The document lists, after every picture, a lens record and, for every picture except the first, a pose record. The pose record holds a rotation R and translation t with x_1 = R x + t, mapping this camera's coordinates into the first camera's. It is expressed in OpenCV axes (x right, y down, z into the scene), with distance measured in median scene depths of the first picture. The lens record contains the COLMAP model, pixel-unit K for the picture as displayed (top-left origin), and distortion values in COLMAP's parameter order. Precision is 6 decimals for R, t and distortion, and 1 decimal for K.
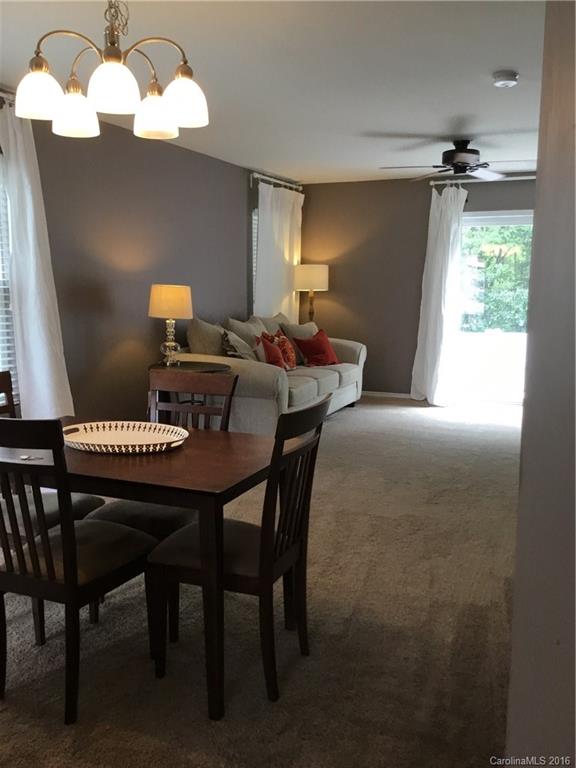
lens RADIAL K [[706.4, 0, 285.7], [0, 706.4, 384.6], [0, 0, 1]] dist [0.092248, -0.018534]
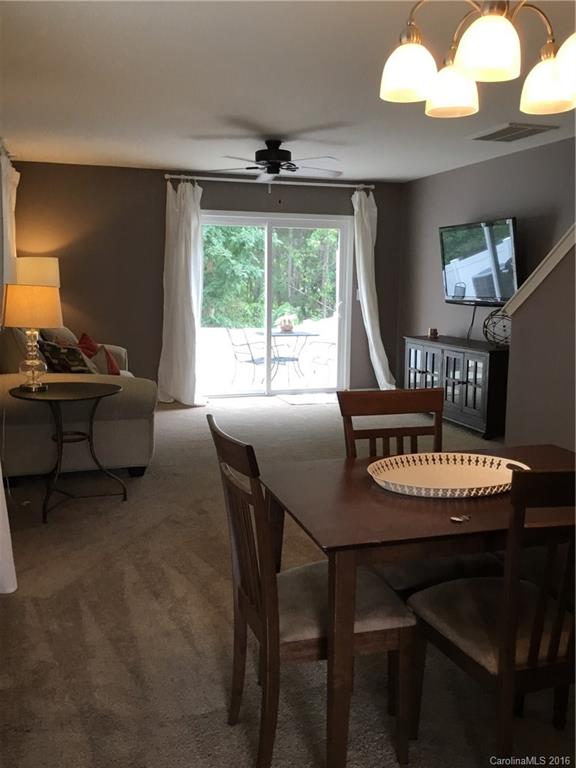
lens RADIAL K [[706.4, 0, 285.7], [0, 706.4, 384.6], [0, 0, 1]] dist [0.092248, -0.018534]
pose [[0.778325, -0.089245, 0.621487, -0.298128], [0.082898, 0.995788, 0.039176, -0.028274], [-0.622365, 0.021029, 0.782444, 0.158923]]
